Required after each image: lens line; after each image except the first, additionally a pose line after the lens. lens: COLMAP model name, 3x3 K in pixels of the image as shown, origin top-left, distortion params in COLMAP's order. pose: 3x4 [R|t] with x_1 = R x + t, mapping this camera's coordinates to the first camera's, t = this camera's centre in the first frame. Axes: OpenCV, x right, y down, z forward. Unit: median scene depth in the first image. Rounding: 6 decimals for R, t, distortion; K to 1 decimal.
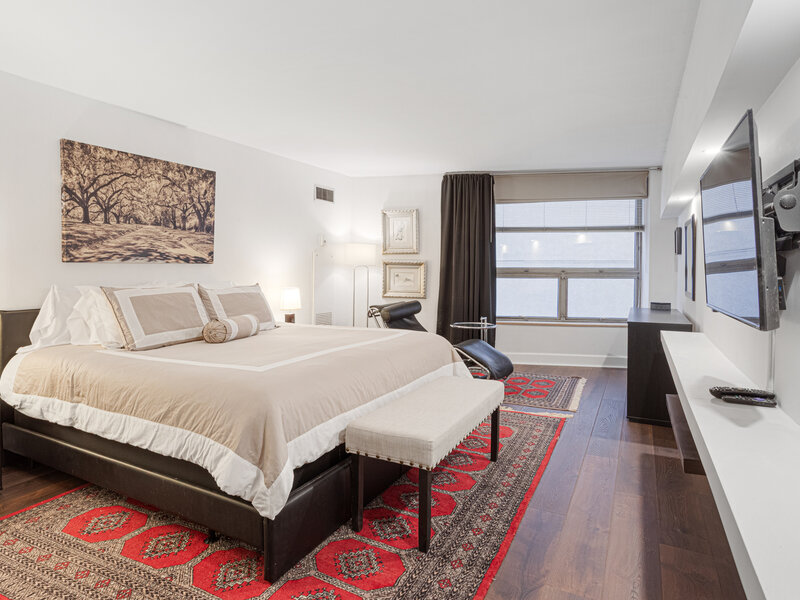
lens RADIAL K [[462.0, 0, 397.4], [0, 462.0, 297.6], [0, 0, 1]] dist [-0.006211, -0.000112]
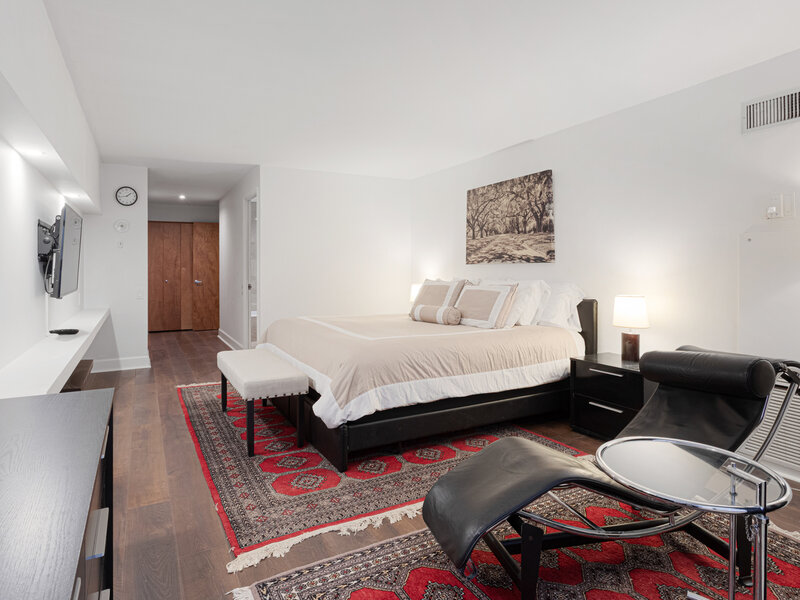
lens RADIAL K [[462.0, 0, 372.1], [0, 462.0, 273.6], [0, 0, 1]] dist [-0.006211, -0.000112]
pose [[-0.578472, 0.008870, -0.815654, 0.707828], [-0.048021, 0.997836, 0.044909, -0.085896], [0.814287, 0.065147, -0.576795, 1.426730]]
